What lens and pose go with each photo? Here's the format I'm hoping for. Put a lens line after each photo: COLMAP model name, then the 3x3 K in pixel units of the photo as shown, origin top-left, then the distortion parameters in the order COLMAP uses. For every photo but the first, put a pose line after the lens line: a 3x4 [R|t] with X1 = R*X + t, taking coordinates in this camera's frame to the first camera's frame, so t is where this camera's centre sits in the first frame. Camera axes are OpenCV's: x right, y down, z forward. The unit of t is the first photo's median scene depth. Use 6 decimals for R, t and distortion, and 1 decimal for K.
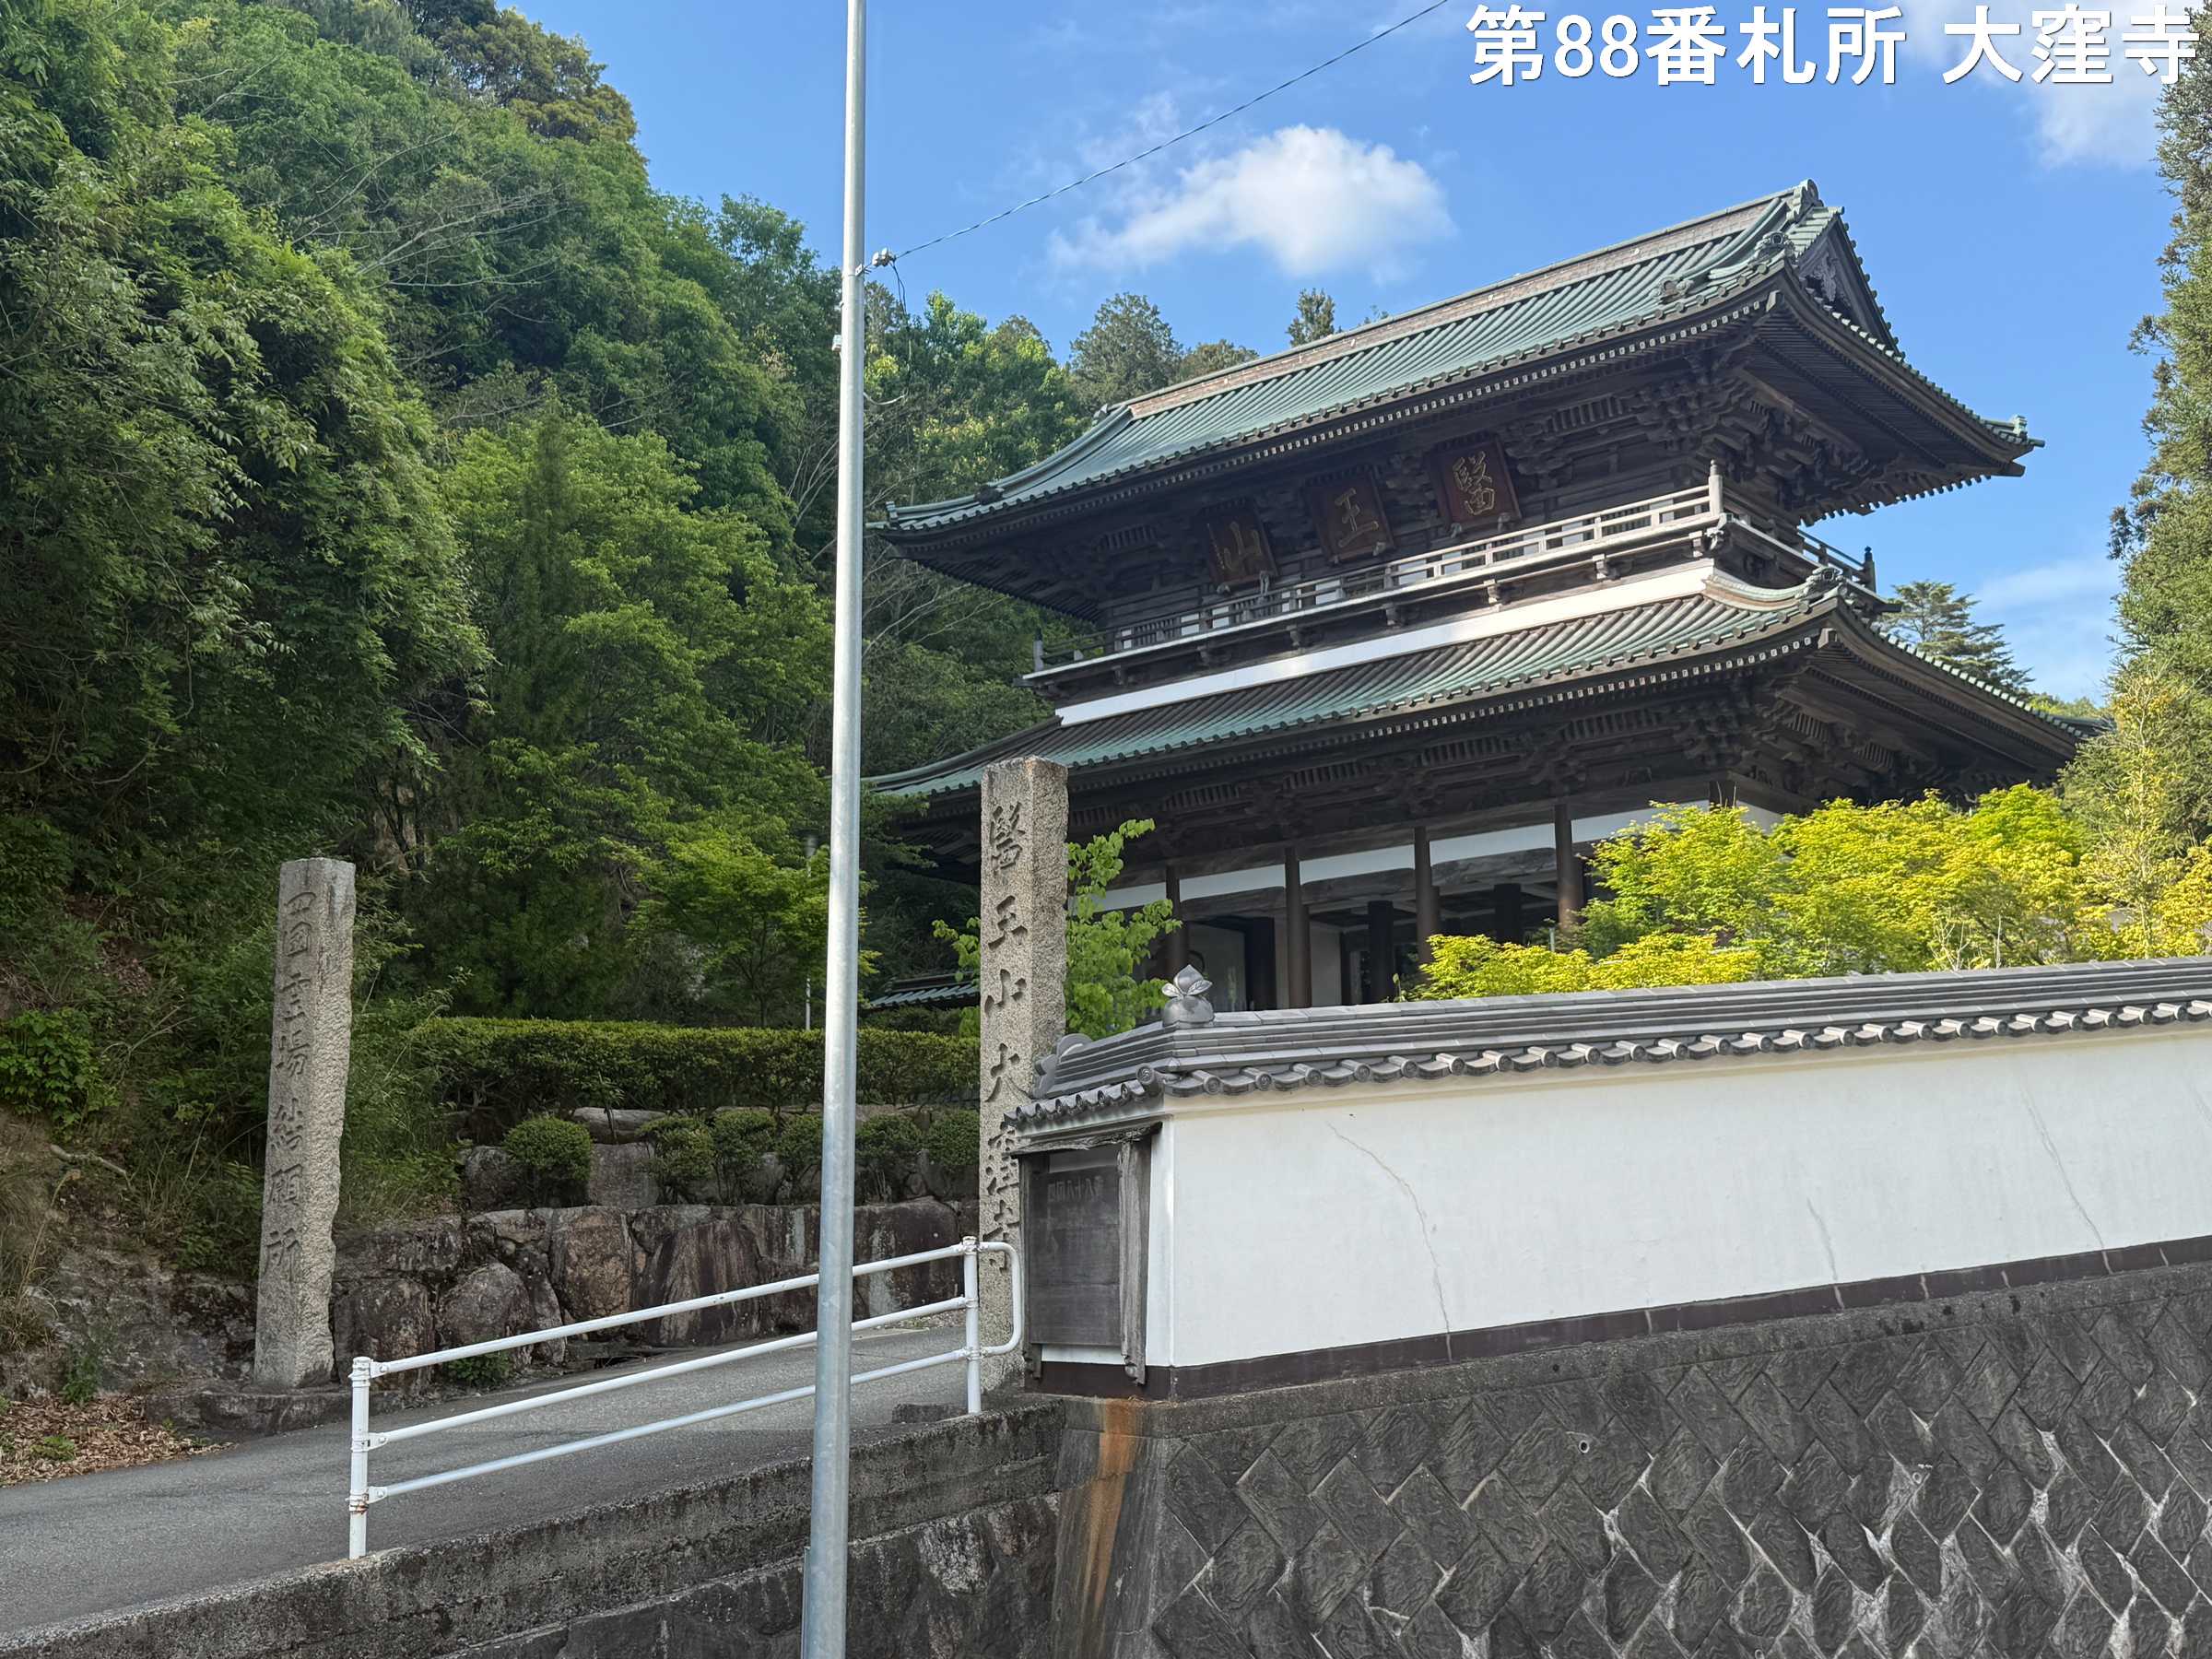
lens RADIAL K [[2537.7, 0, 1128.7], [0, 2537.7, 899.7], [0, 0, 1]] dist [0.109395, 0.000000]
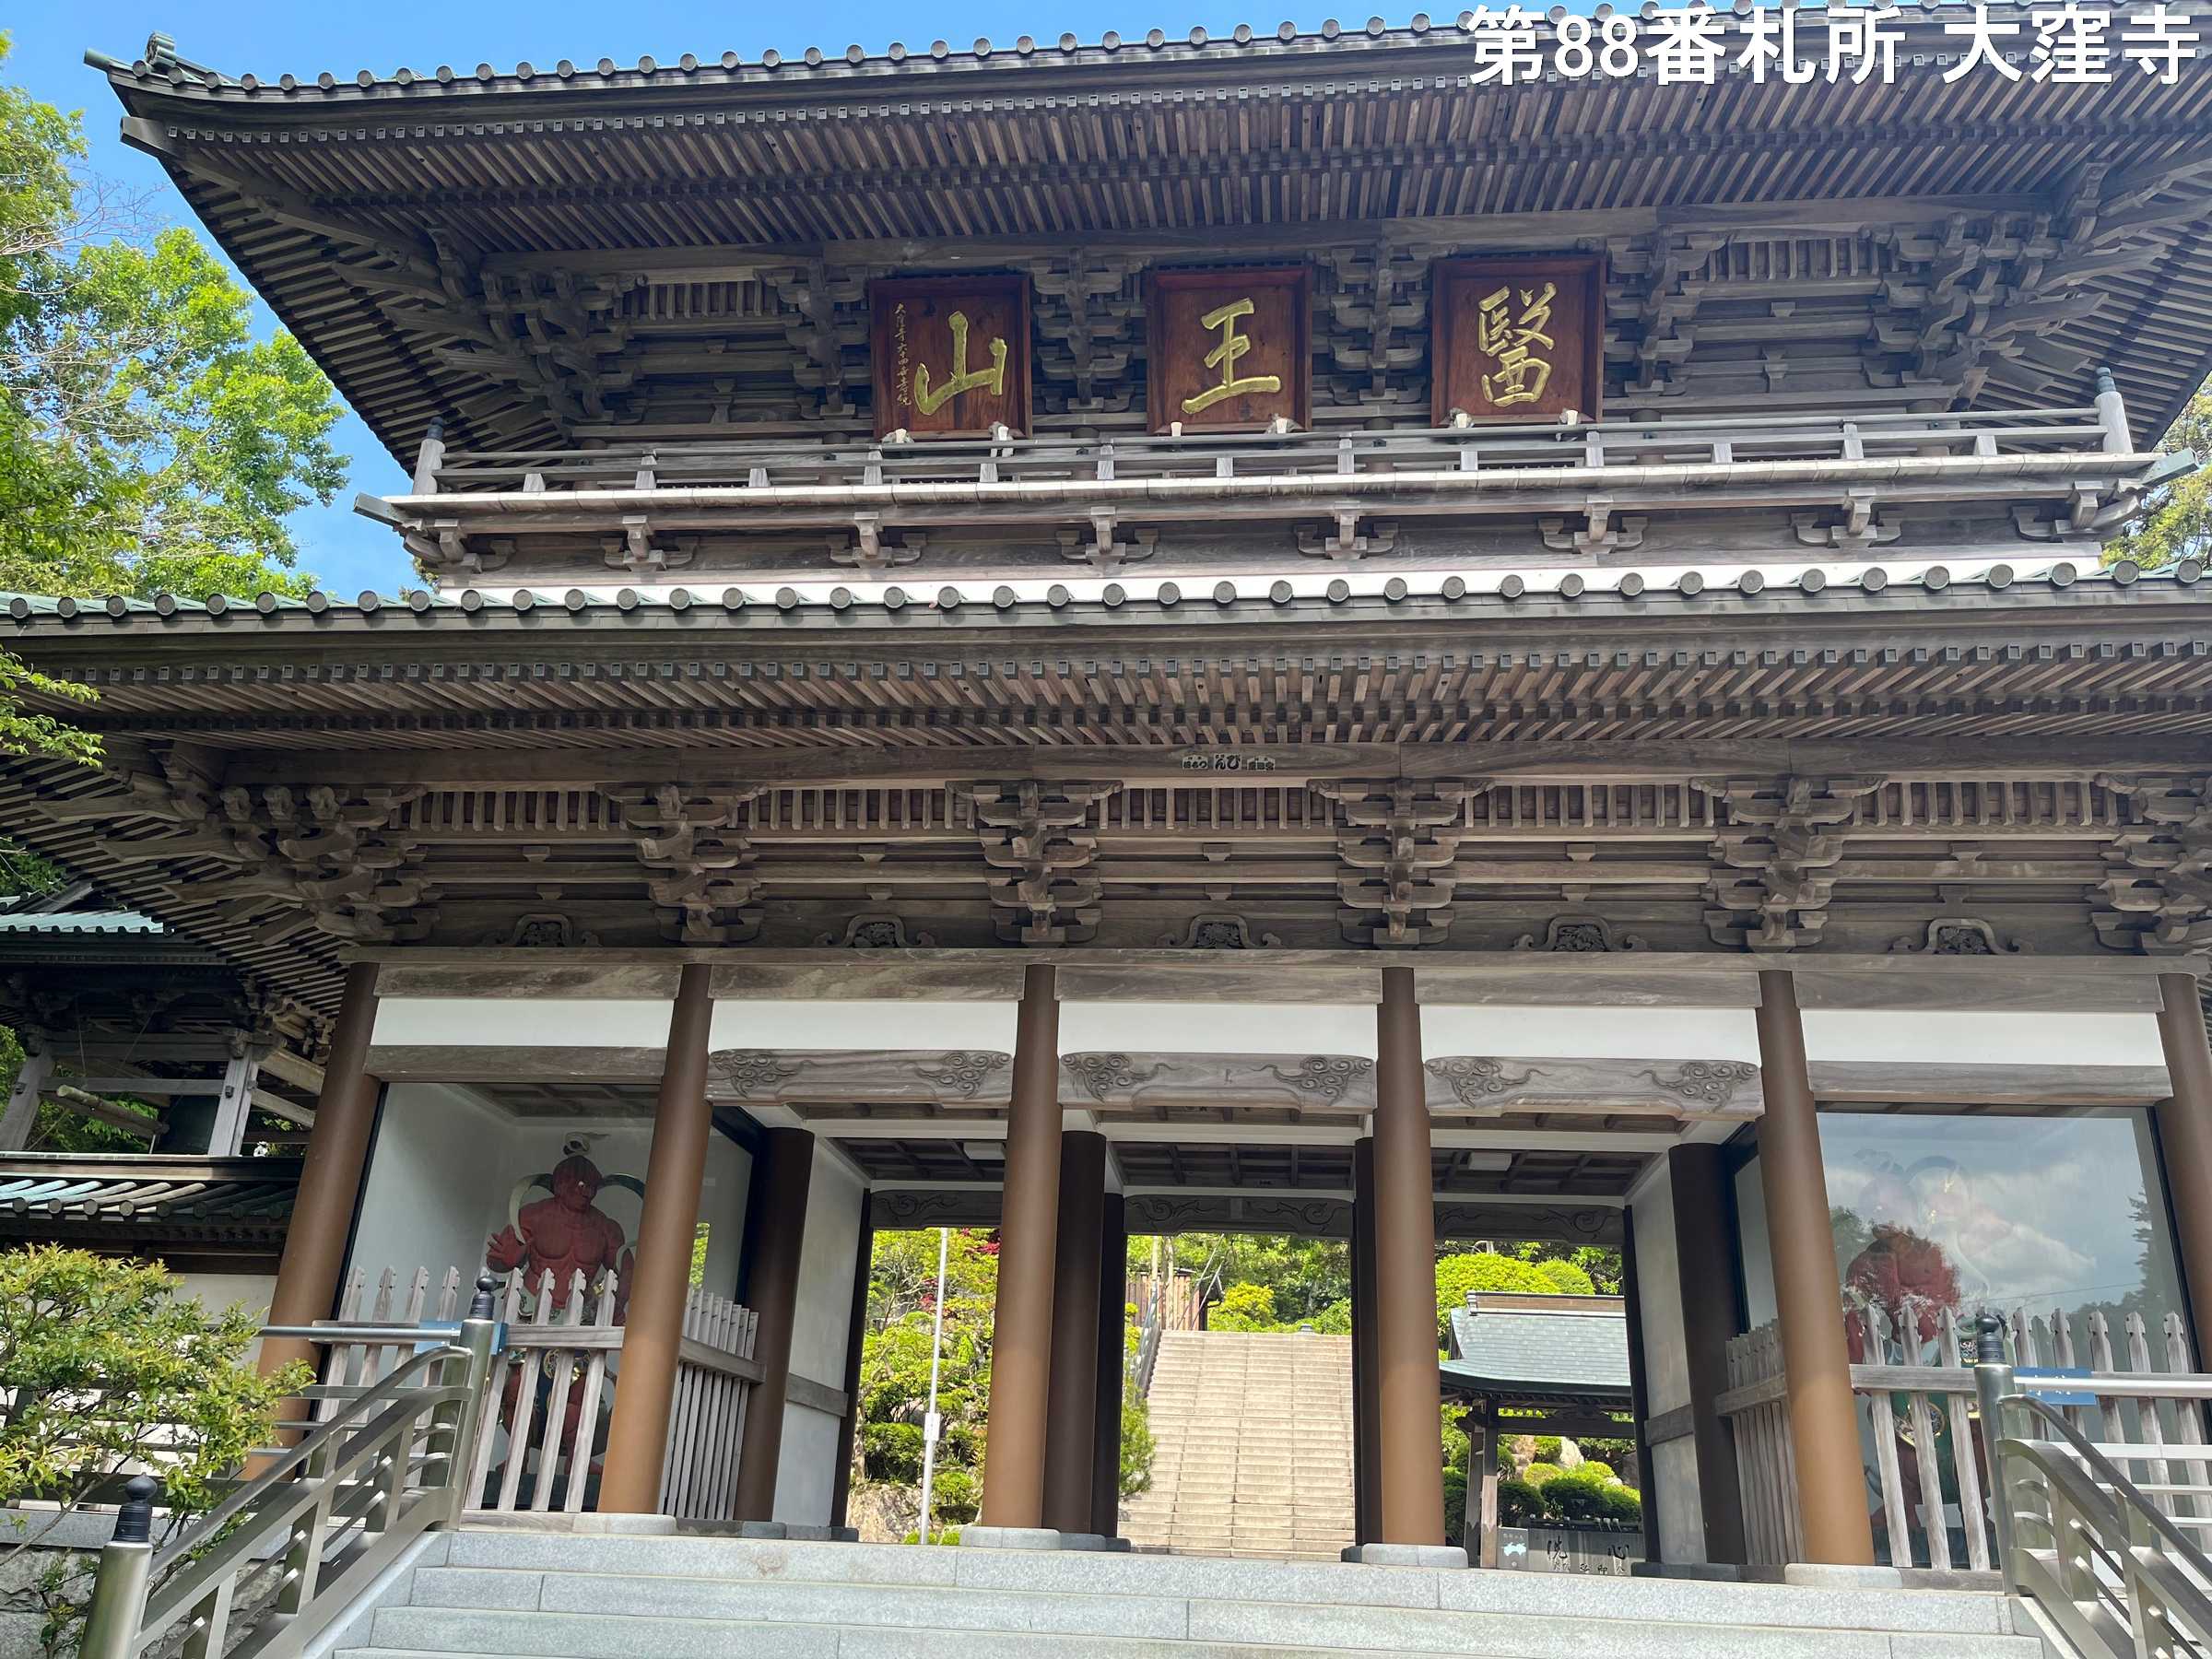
lens RADIAL K [[1725.9, 0, 1101.8], [0, 1725.9, 833.4], [0, 0, 1]] dist [0.066548, -0.092475]
pose [[0.837944, 0.260040, 0.479822, -0.132510], [-0.144769, 0.953600, -0.263986, 0.061020], [-0.526205, 0.151742, 0.836709, 1.336010]]
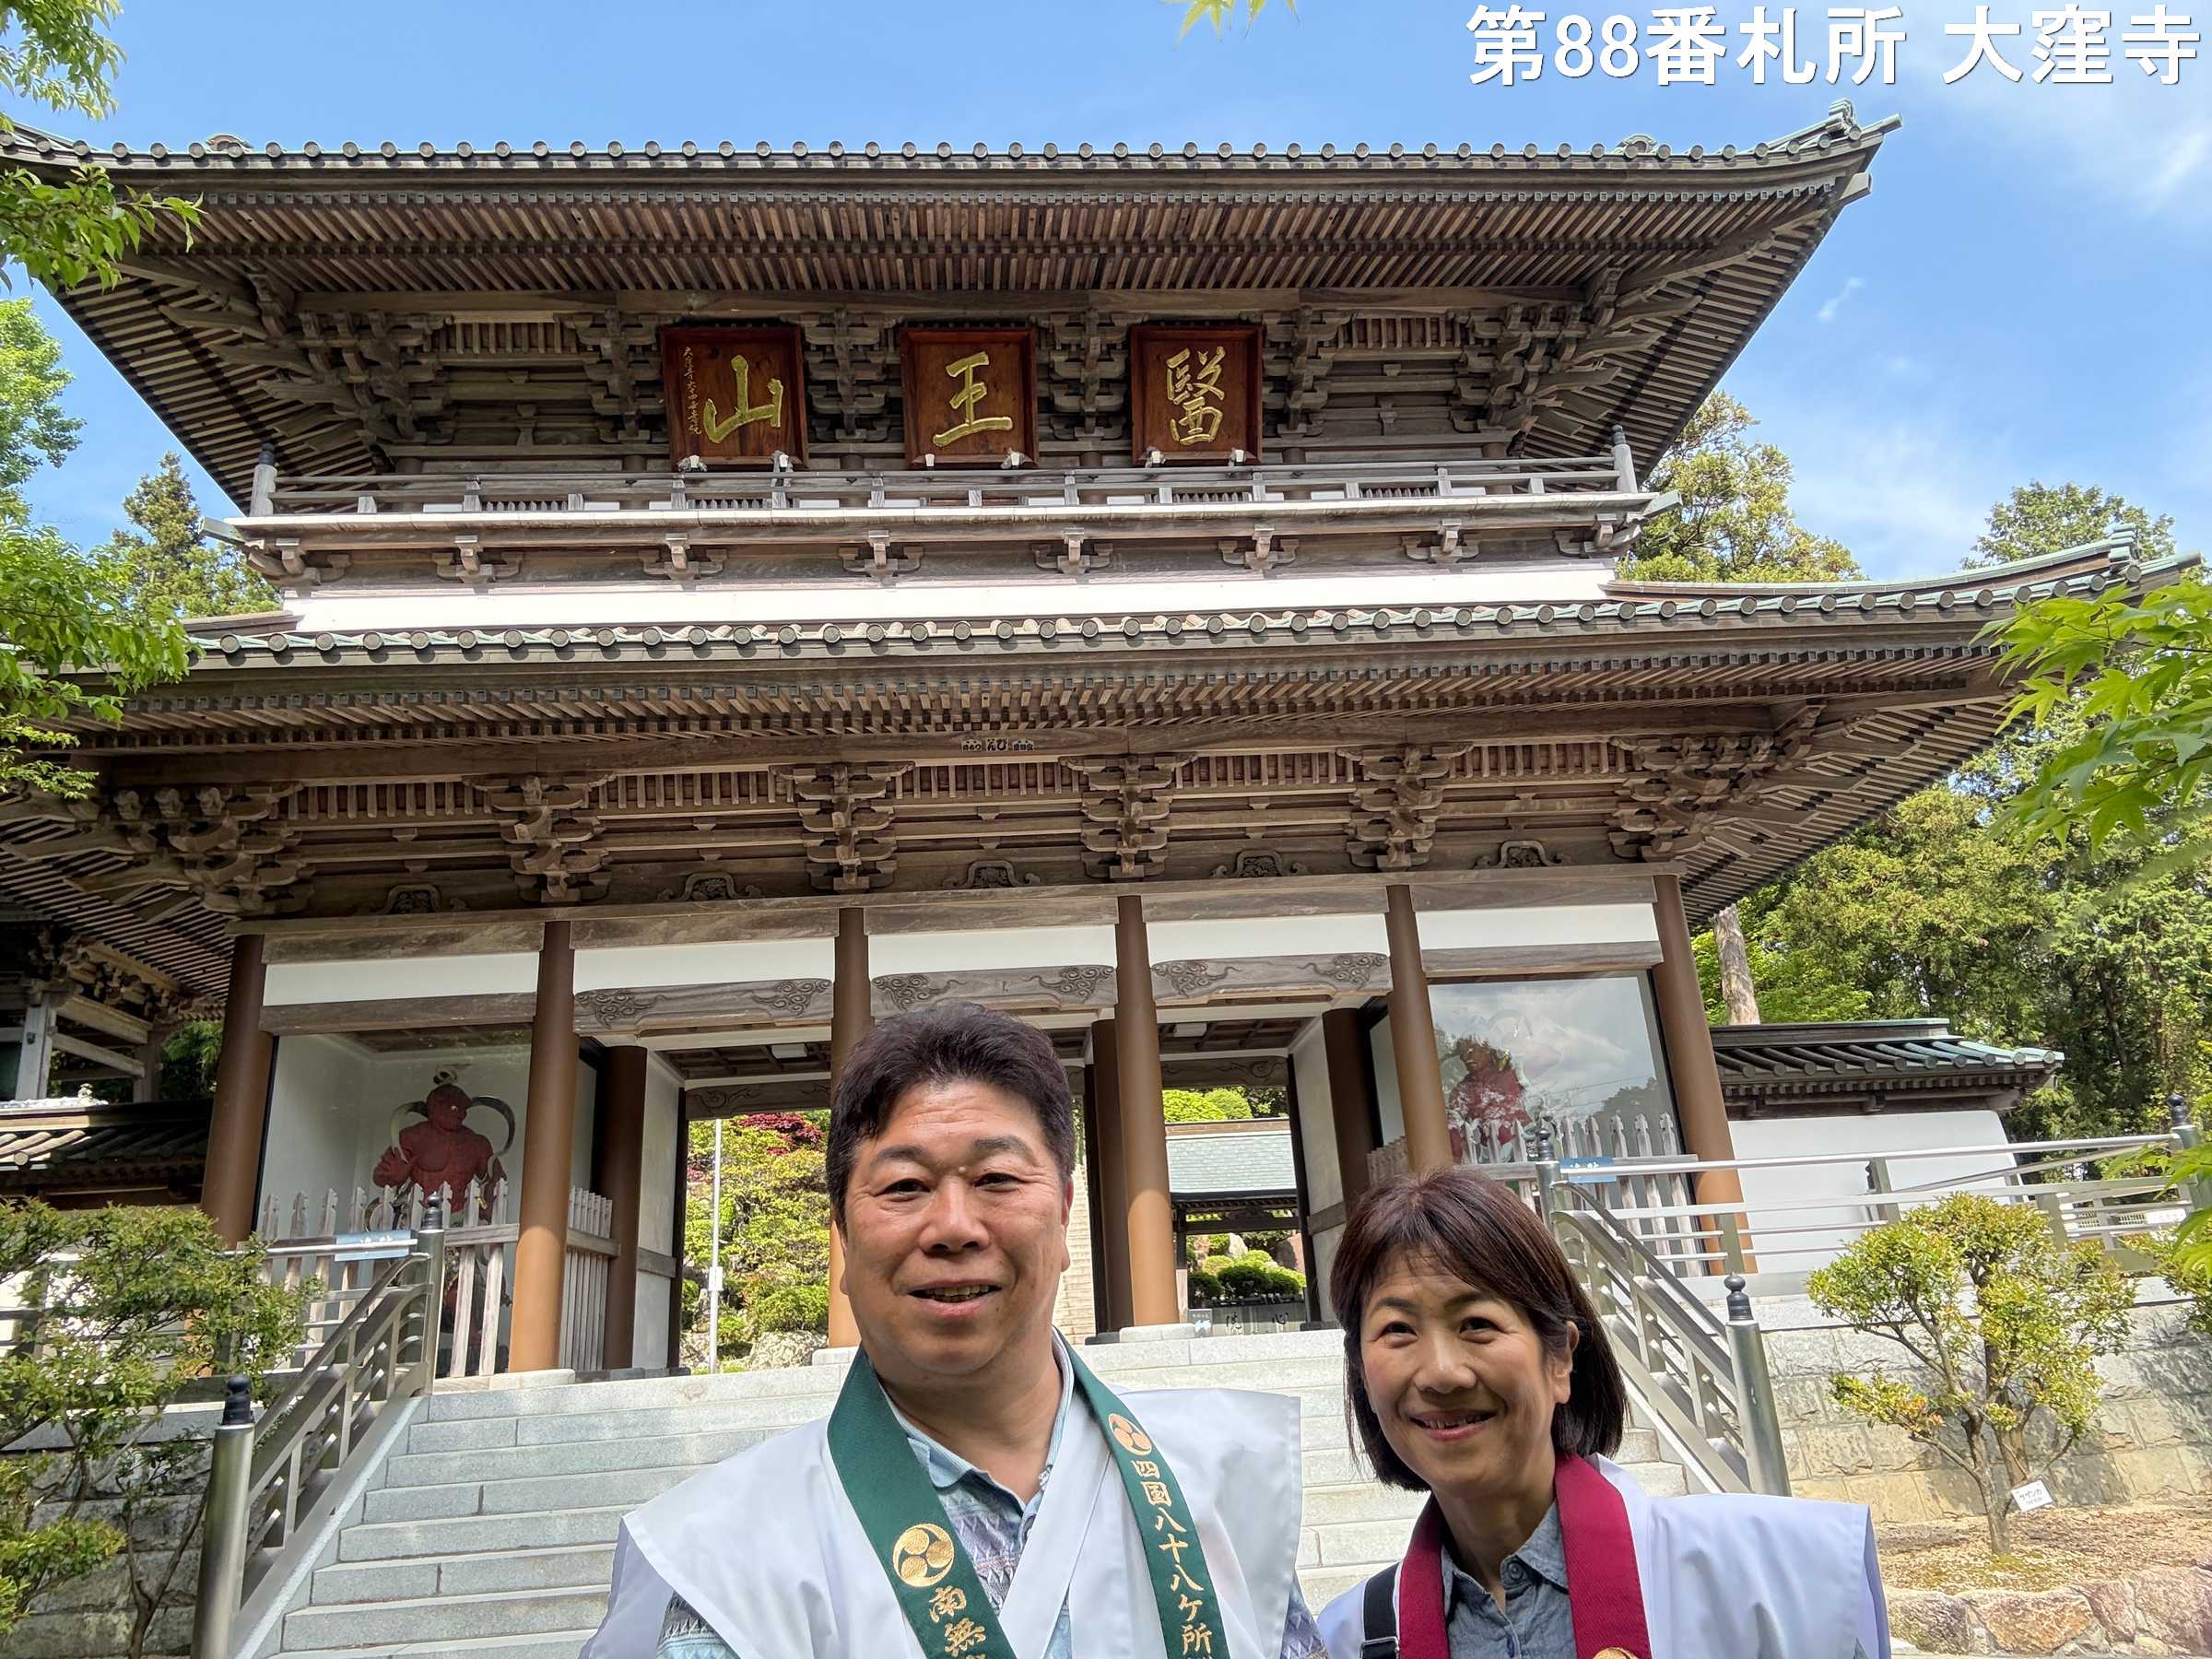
lens RADIAL K [[1569.9, 0, 1113.5], [0, 1569.9, 810.3], [0, 0, 1]] dist [0.095884, -0.115194]
pose [[0.730639, 0.199447, 0.652983, -0.212478], [-0.061218, 0.971667, -0.228288, 0.058293], [-0.680014, 0.126822, 0.722148, 1.283369]]
